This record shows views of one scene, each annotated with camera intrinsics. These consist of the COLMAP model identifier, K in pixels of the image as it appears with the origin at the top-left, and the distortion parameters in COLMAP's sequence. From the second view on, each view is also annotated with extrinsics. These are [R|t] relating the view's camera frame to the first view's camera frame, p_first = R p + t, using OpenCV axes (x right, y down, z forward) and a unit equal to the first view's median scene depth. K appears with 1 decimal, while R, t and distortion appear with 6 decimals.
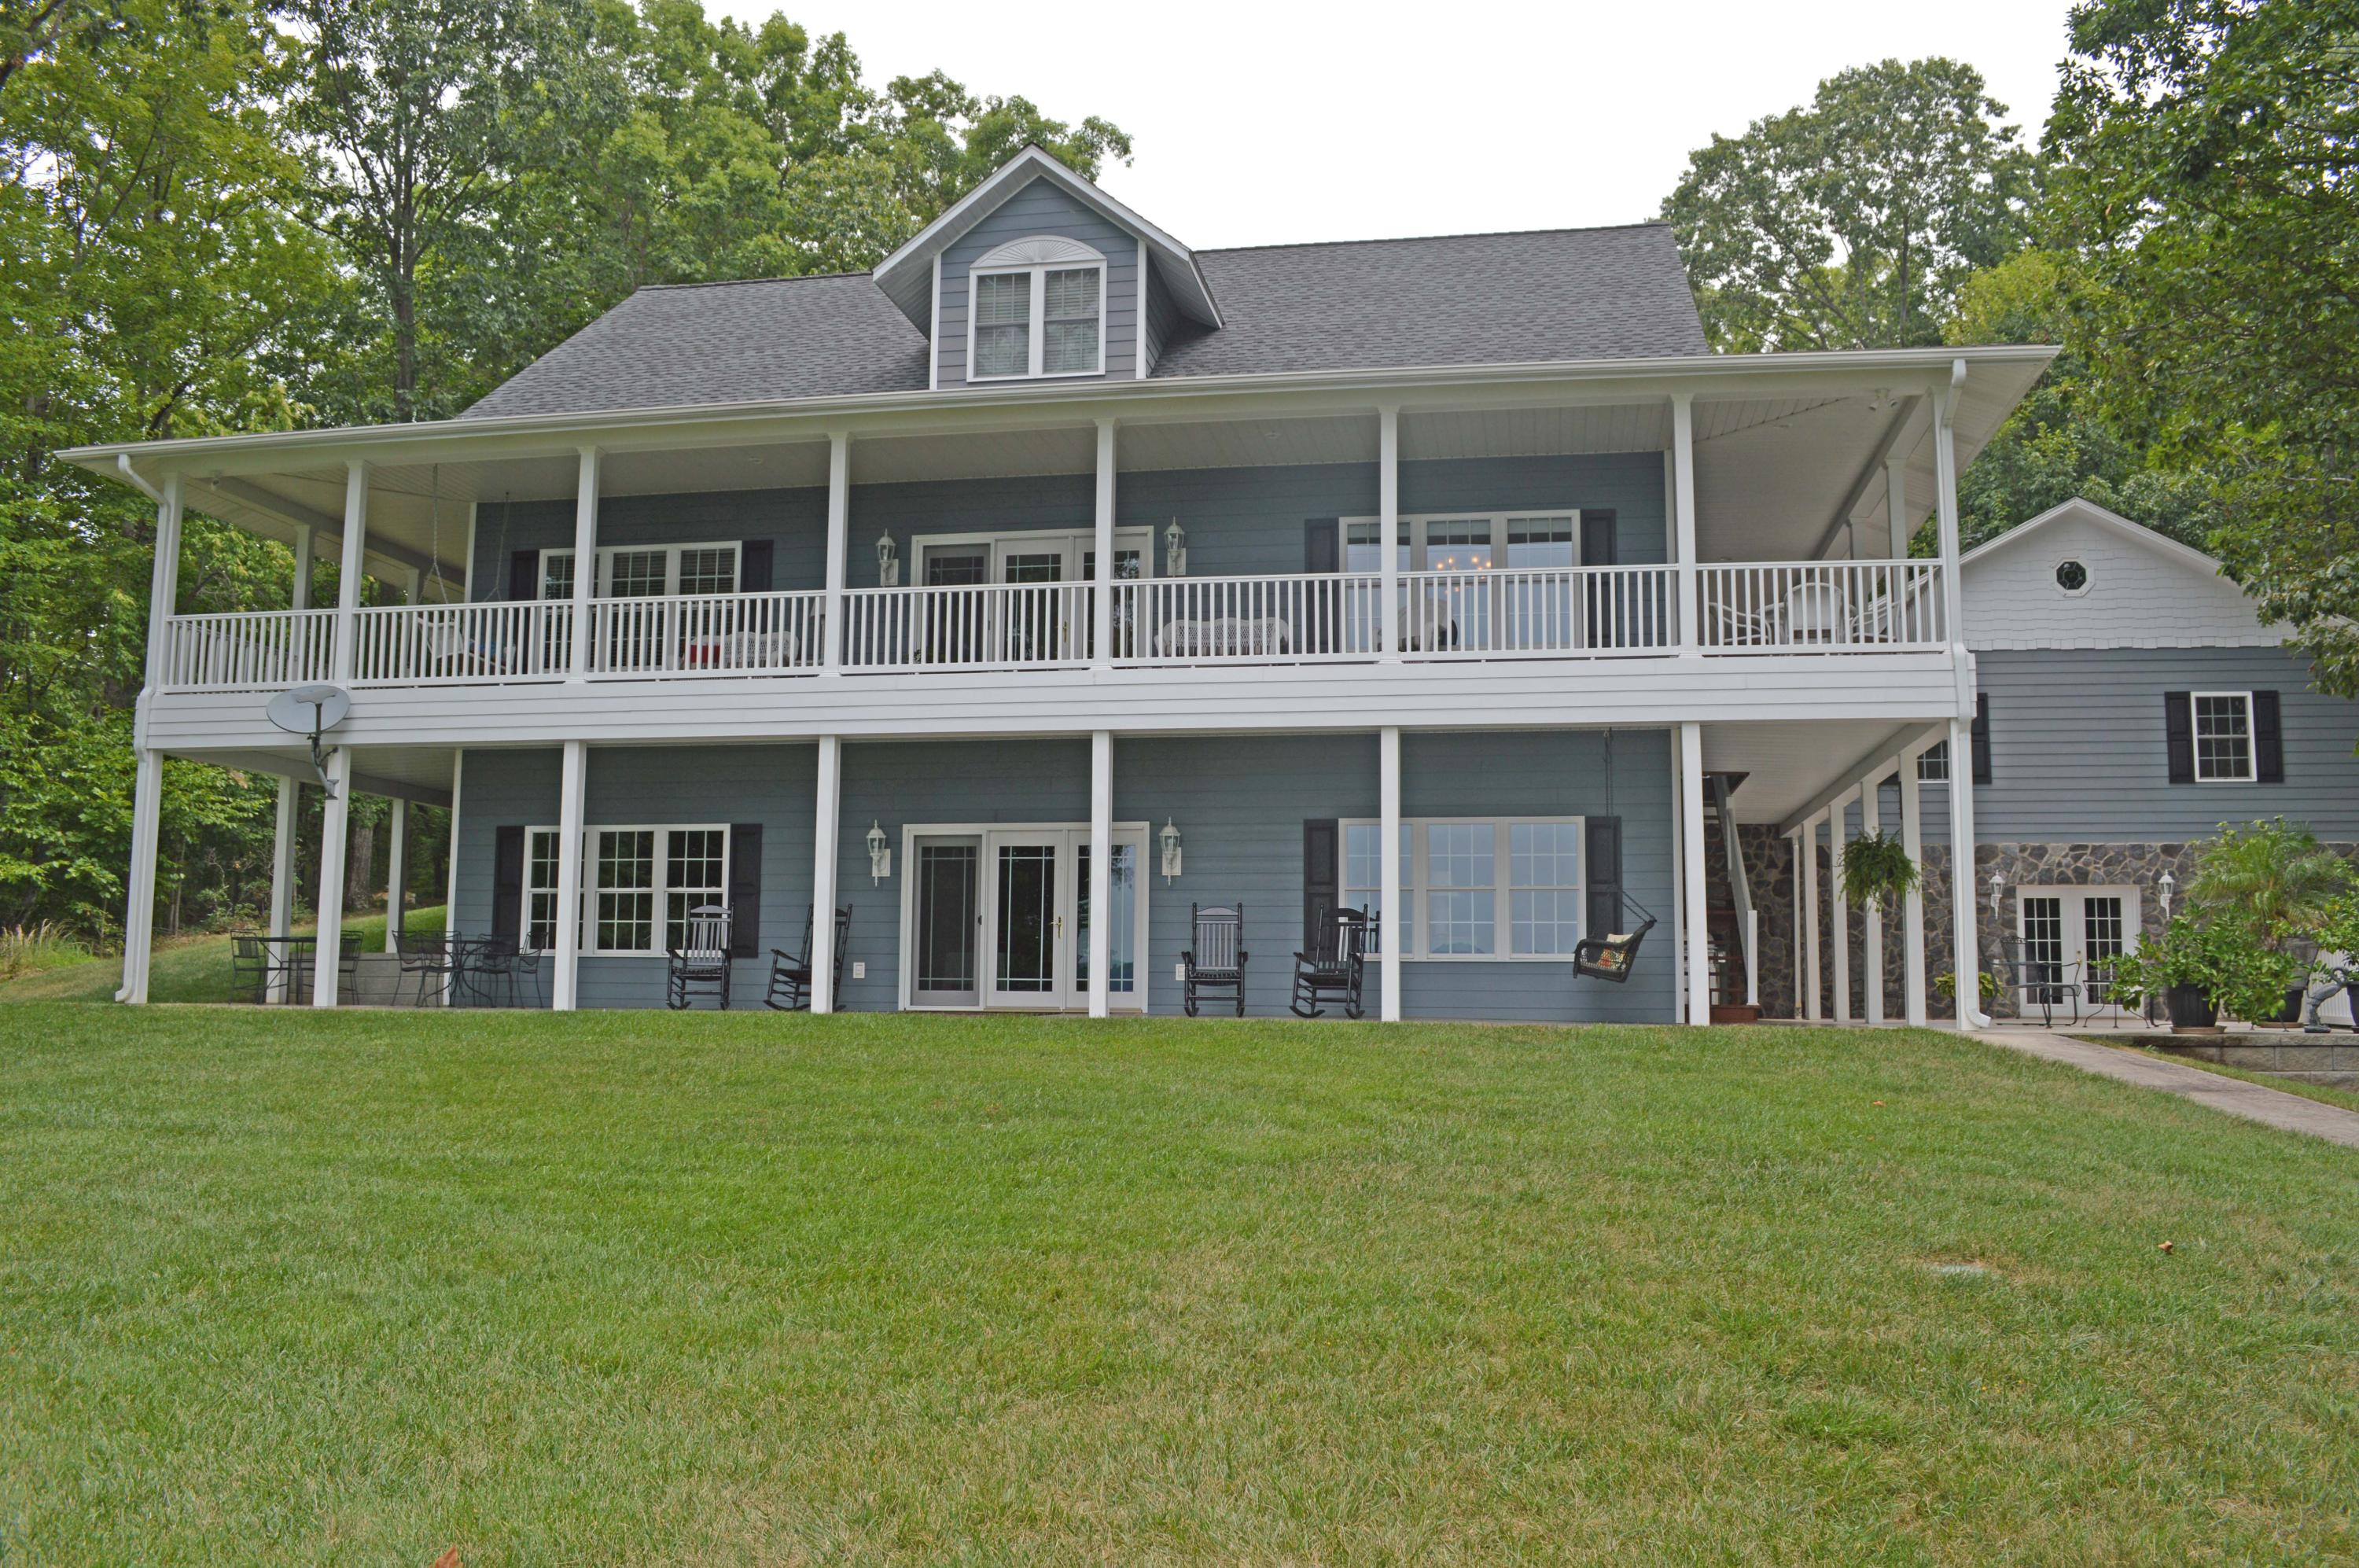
lens RADIAL K [[1900.7, 0, 1179.5], [0, 1900.7, 784.0], [0, 0, 1]] dist [-0.074768, 0.001769]
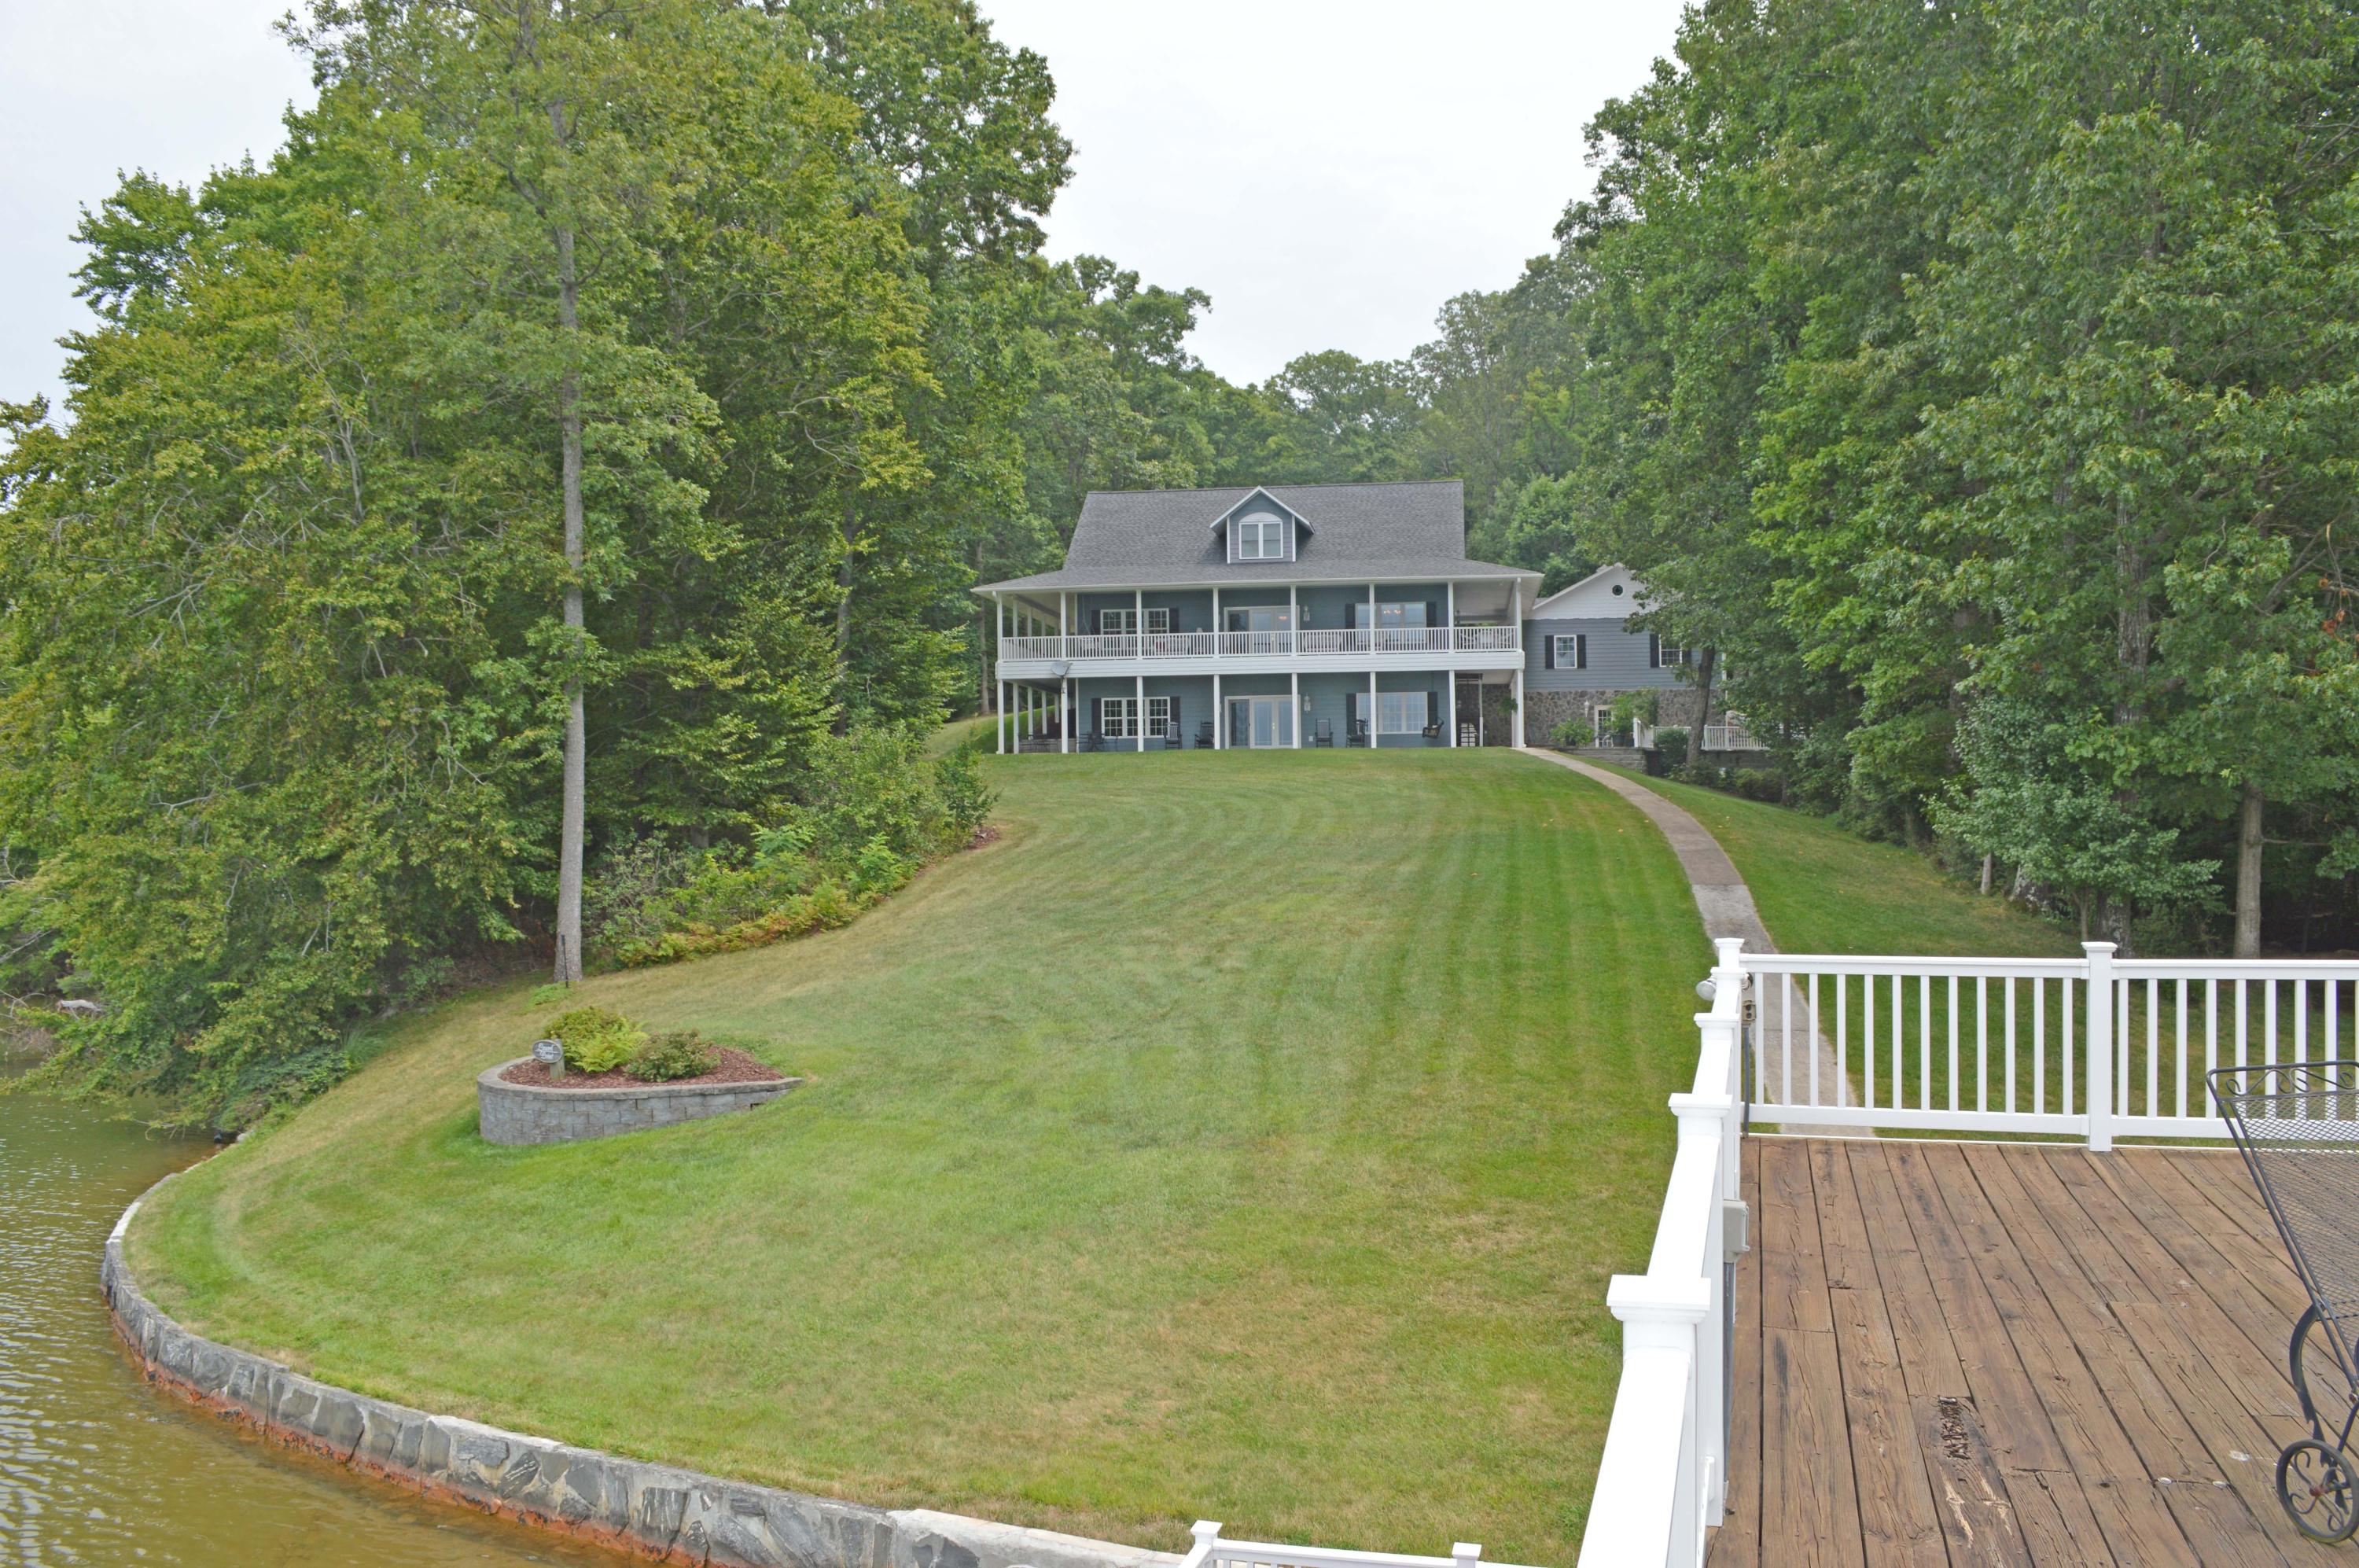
lens RADIAL K [[1900.7, 0, 1179.5], [0, 1900.7, 784.0], [0, 0, 1]] dist [-0.074768, 0.001769]
pose [[0.999155, -0.020388, 0.035679, -0.364478], [0.016520, 0.994278, 0.105534, -0.187046], [-0.037627, -0.104855, 0.993775, -2.433640]]
